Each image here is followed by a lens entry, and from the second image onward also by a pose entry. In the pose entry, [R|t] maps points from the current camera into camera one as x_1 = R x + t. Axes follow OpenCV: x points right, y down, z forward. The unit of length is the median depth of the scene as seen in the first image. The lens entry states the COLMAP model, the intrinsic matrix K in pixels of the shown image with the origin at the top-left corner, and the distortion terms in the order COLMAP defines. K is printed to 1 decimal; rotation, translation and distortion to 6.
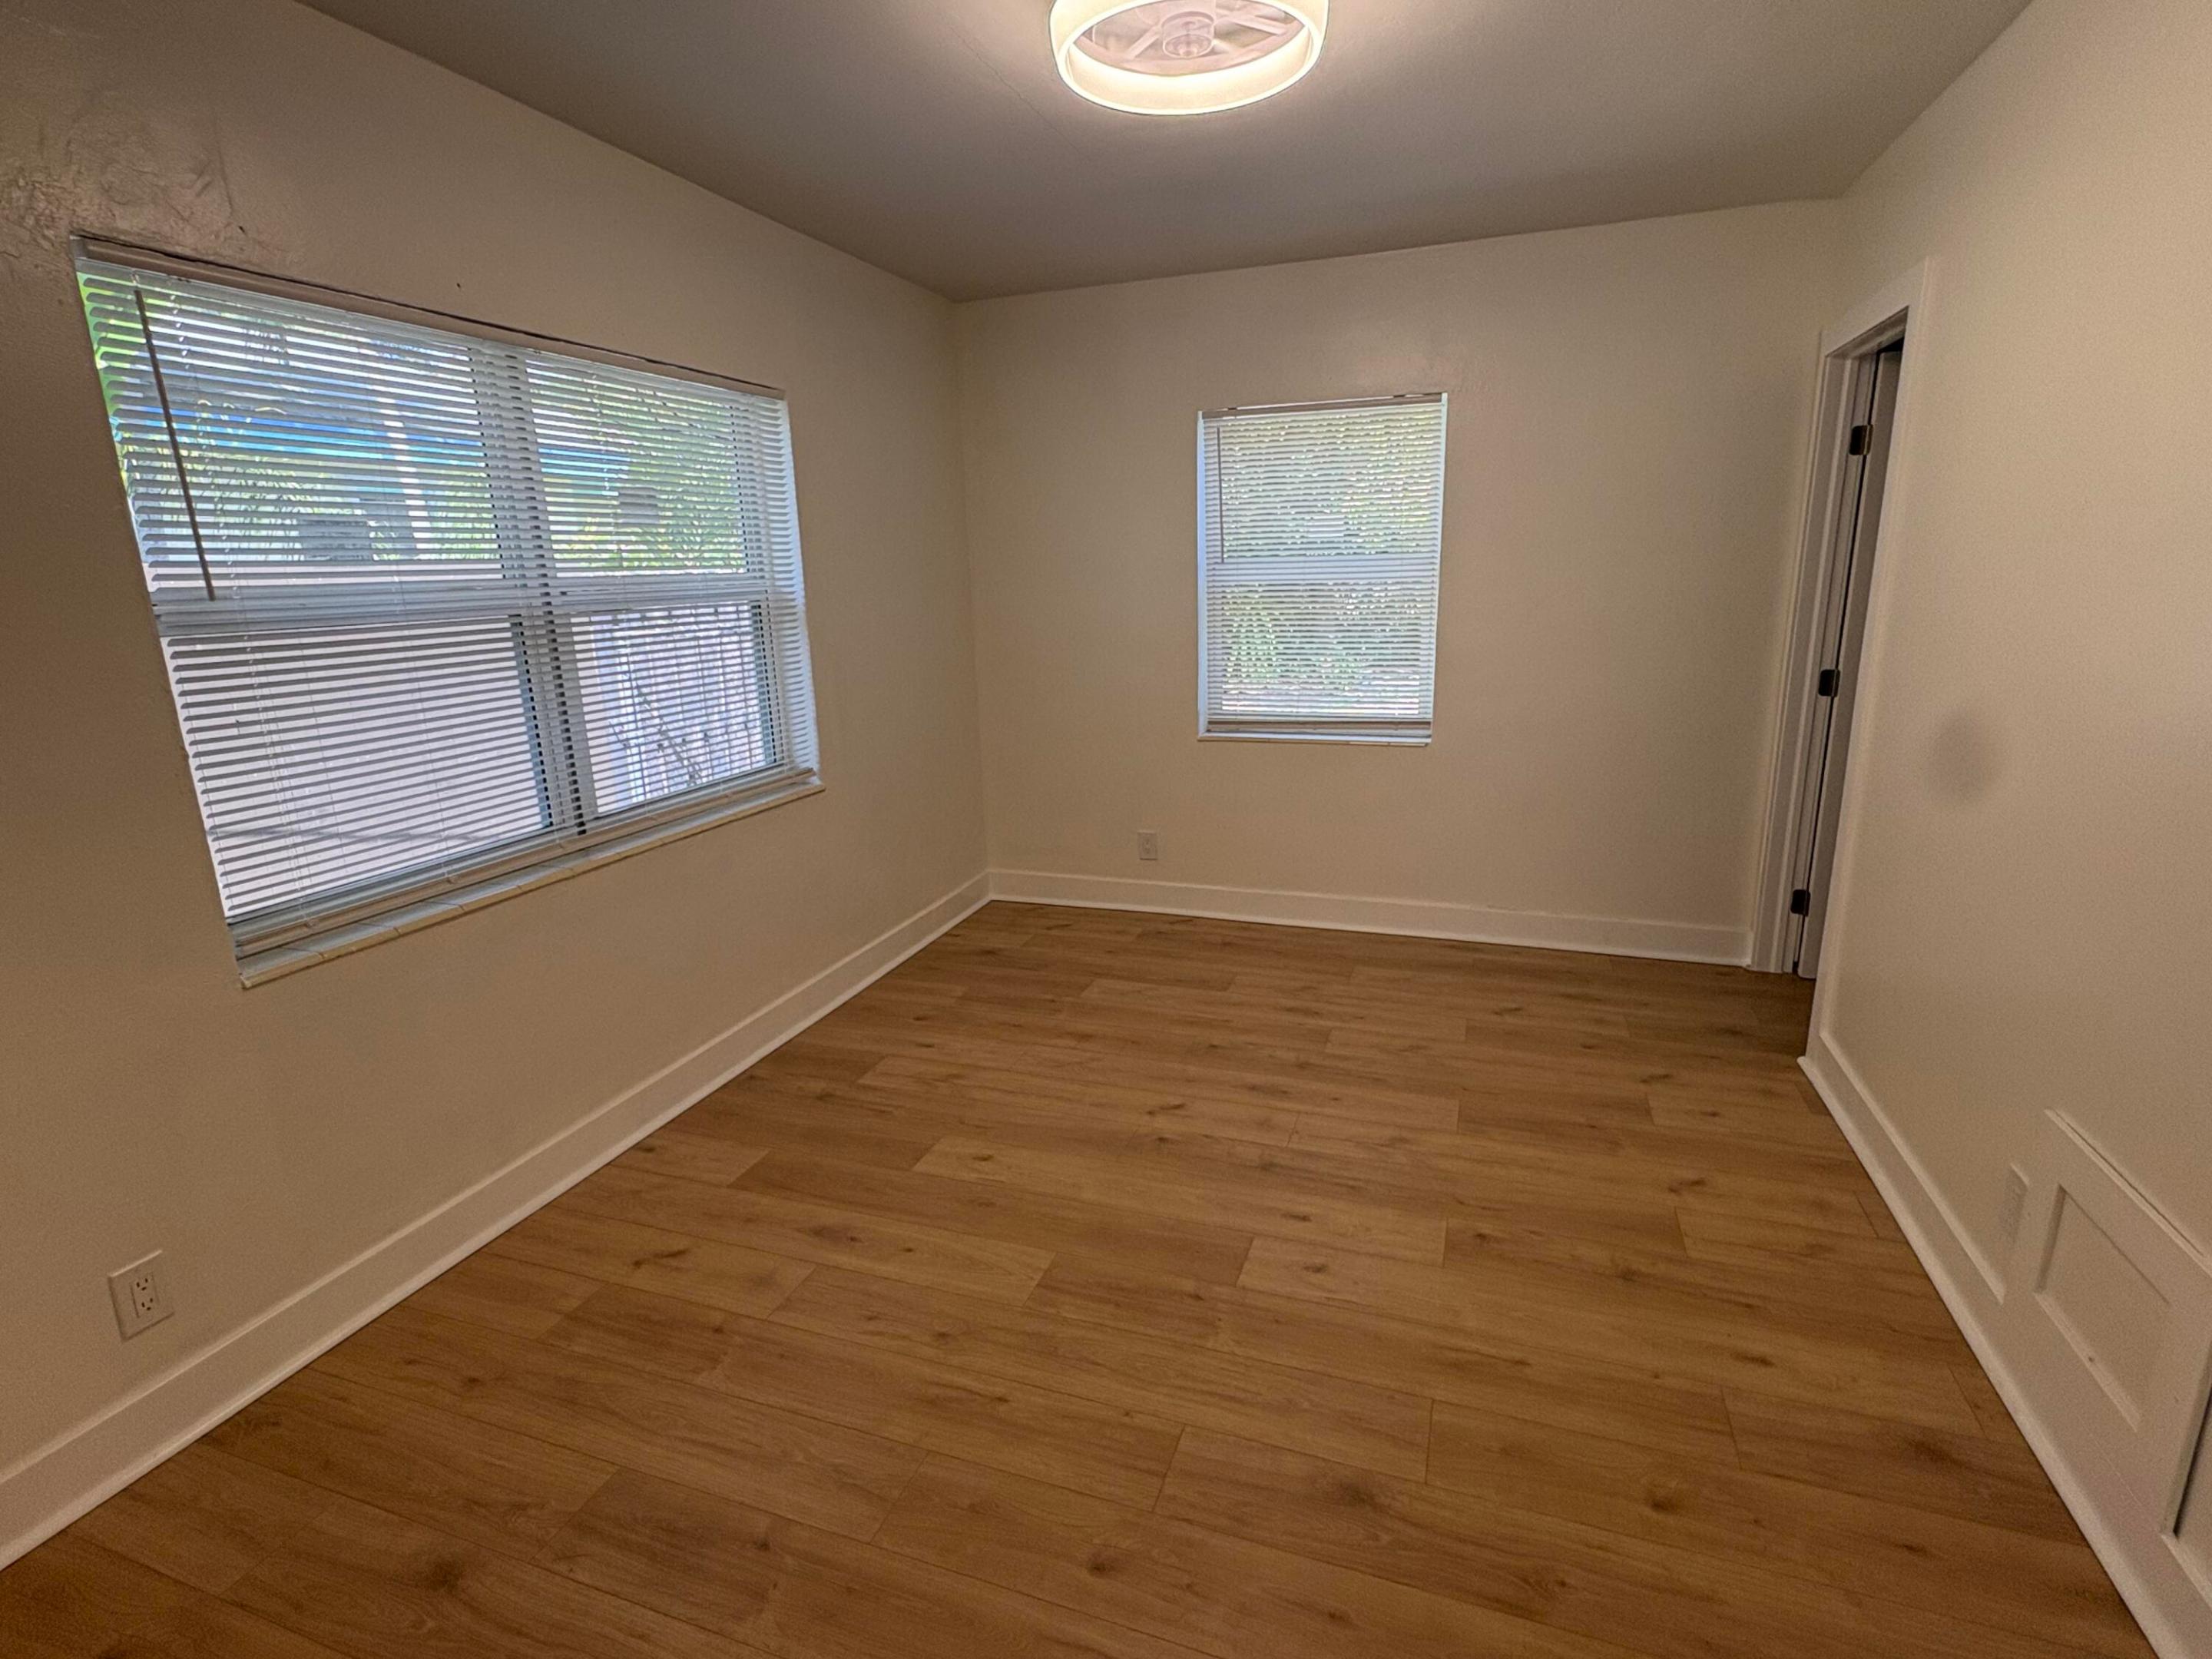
lens RADIAL K [[1095.5, 0, 1099.9], [0, 1095.5, 833.7], [0, 0, 1]] dist [-0.001079, 0.001775]
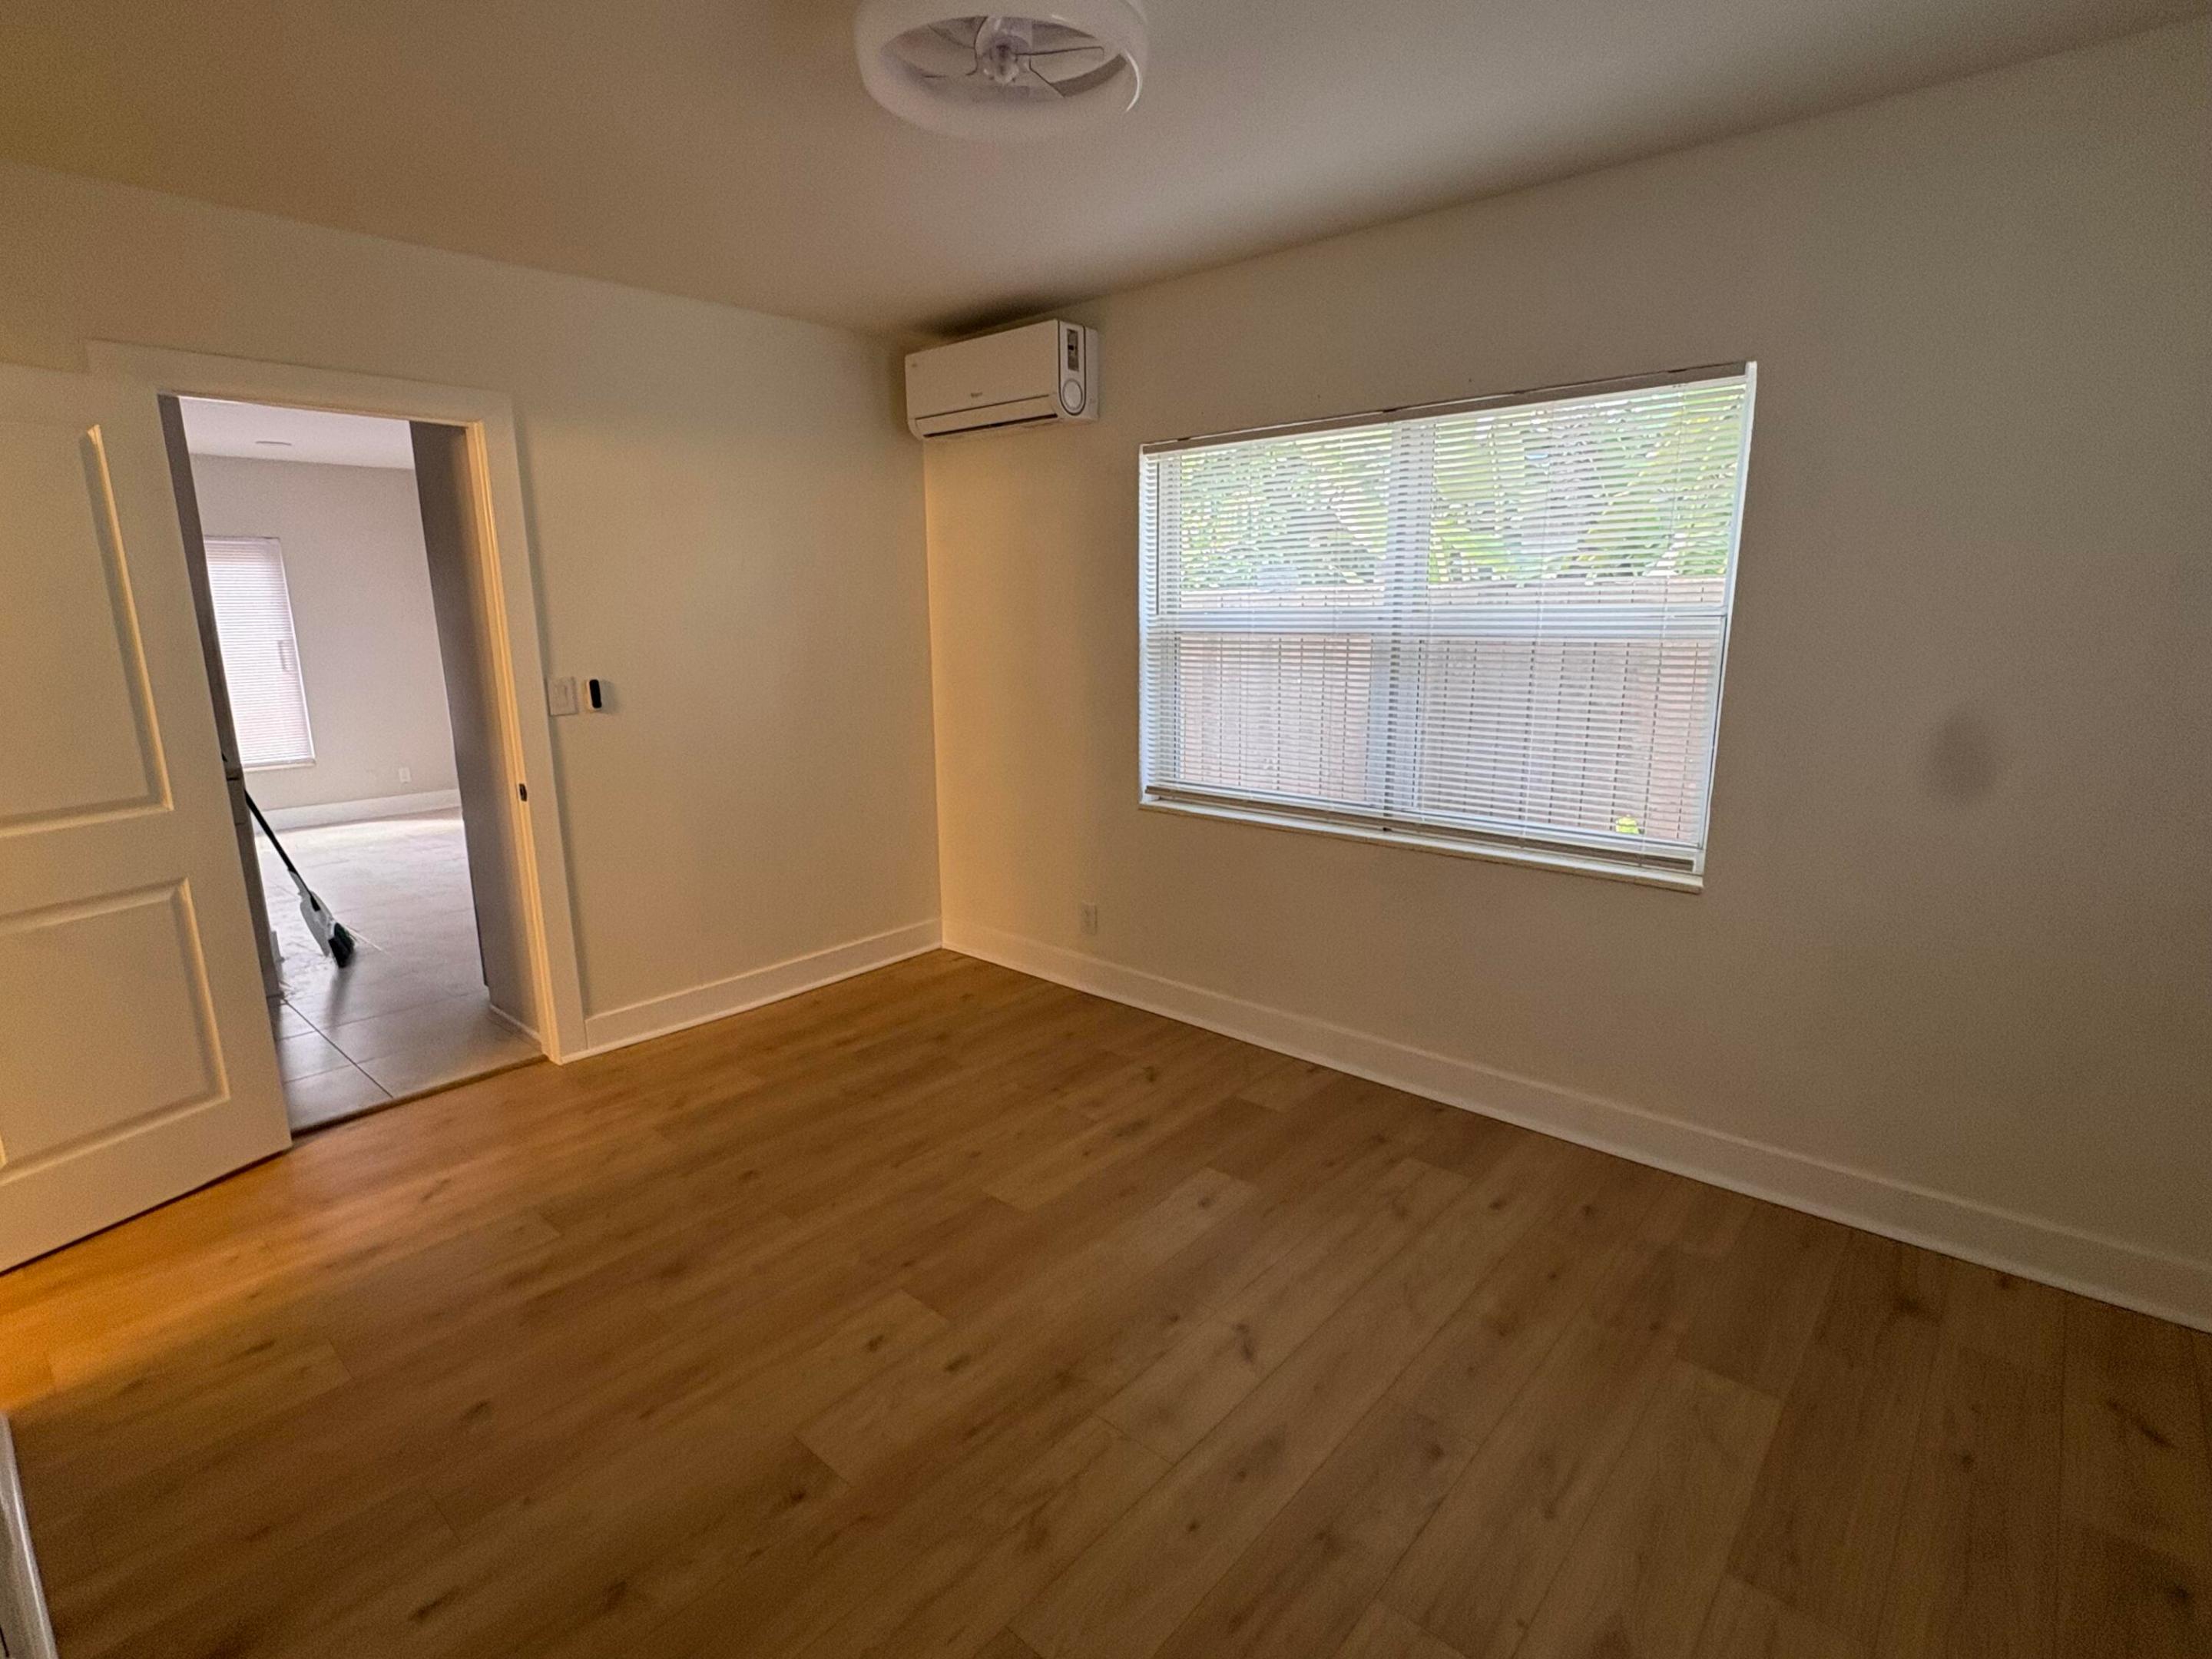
lens RADIAL K [[1095.5, 0, 1102.4], [0, 1095.5, 828.3], [0, 0, 1]] dist [-0.001079, 0.001775]
pose [[-0.377714, 0.216349, -0.900292, 0.819698], [-0.200194, 0.930239, 0.307536, -0.333794], [0.904021, 0.296394, -0.308052, 1.231679]]
